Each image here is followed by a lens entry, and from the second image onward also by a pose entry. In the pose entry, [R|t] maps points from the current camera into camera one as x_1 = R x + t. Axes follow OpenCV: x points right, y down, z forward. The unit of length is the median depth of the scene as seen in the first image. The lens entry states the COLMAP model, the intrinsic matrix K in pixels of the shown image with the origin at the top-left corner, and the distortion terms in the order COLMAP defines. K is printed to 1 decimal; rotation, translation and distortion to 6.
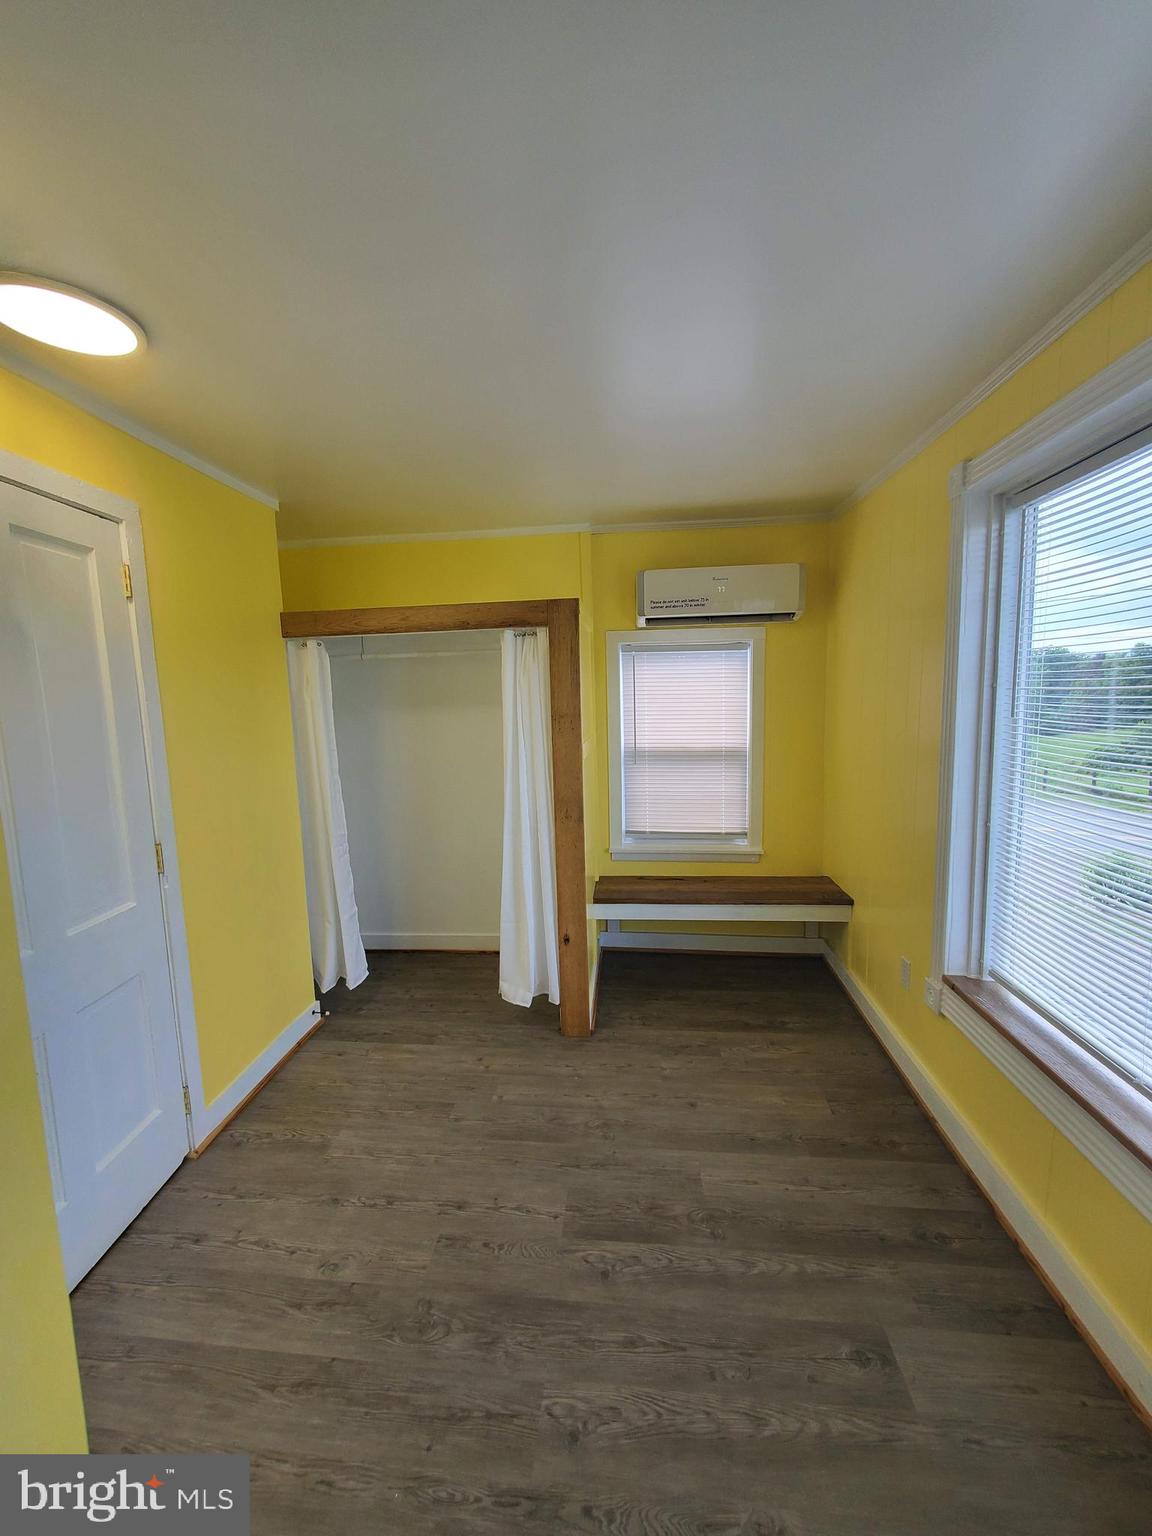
lens RADIAL K [[614.4, 0, 576.0], [0, 614.4, 768.0], [0, 0, 1]] dist [0.001138, -0.000124]
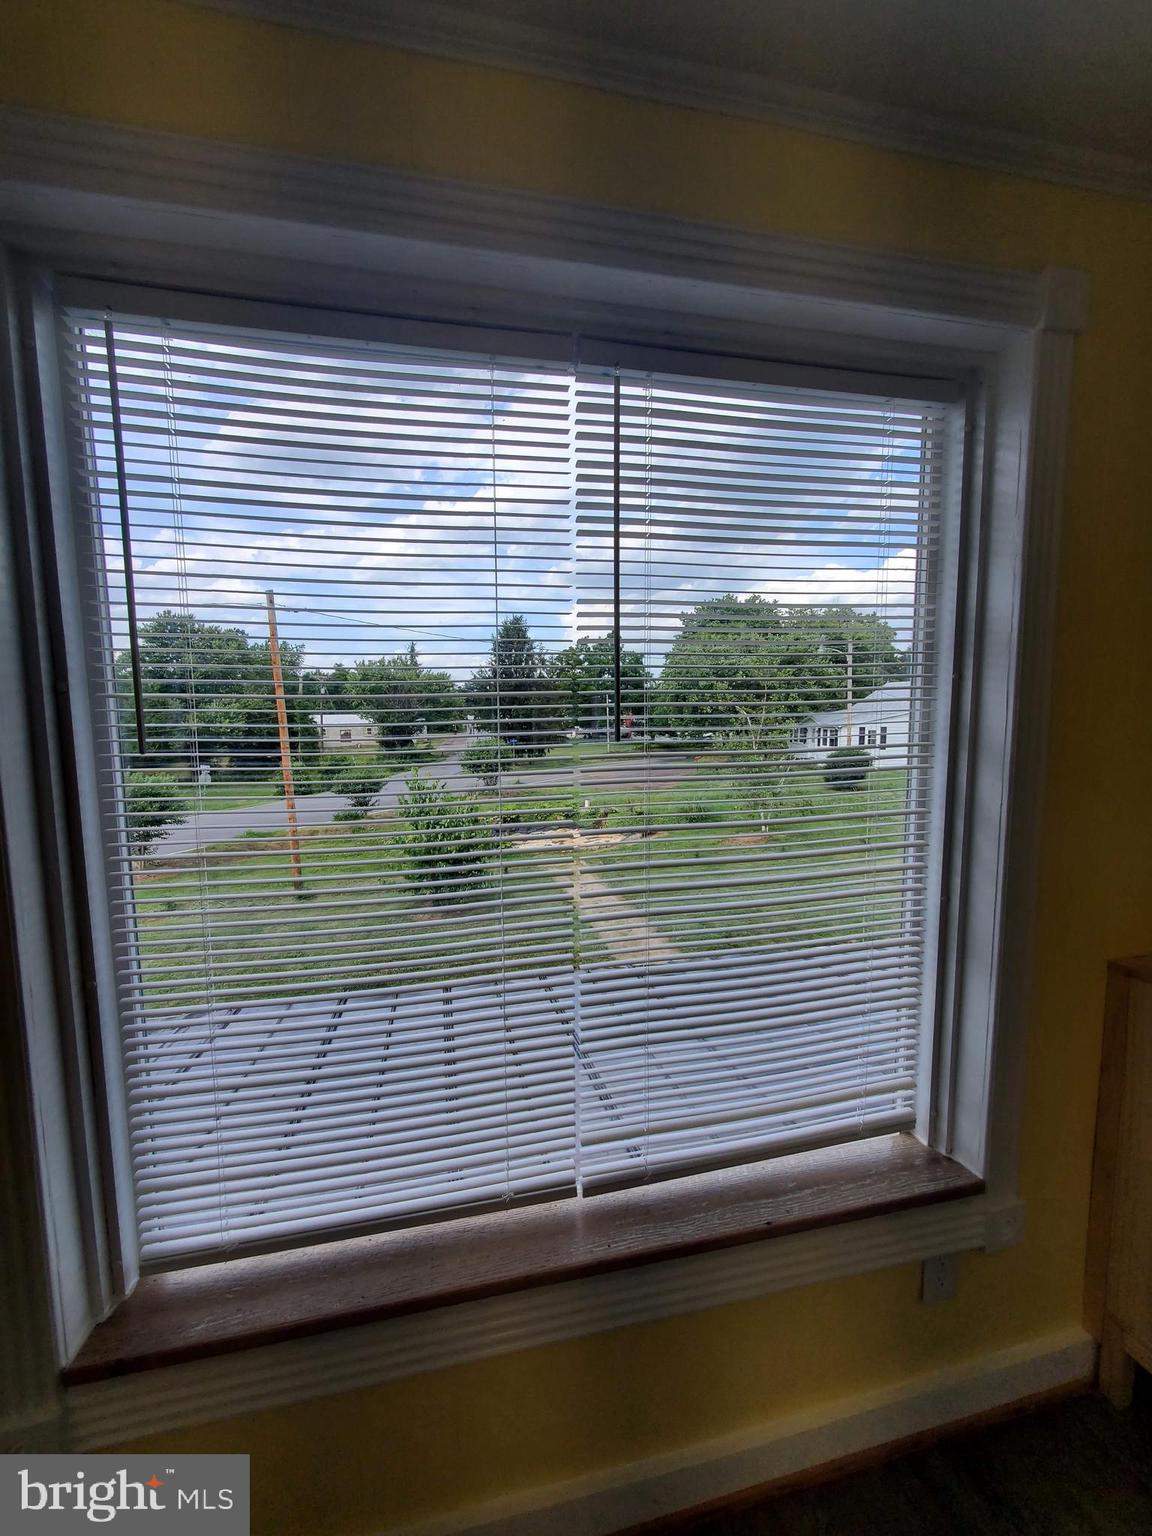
lens RADIAL K [[614.4, 0, 576.0], [0, 614.4, 768.0], [0, 0, 1]] dist [0.001138, -0.000124]
pose [[-0.295870, -0.047348, 0.954054, 0.124087], [0.124759, 0.988300, 0.087737, -0.063966], [-0.947046, 0.144985, -0.286502, 0.764483]]
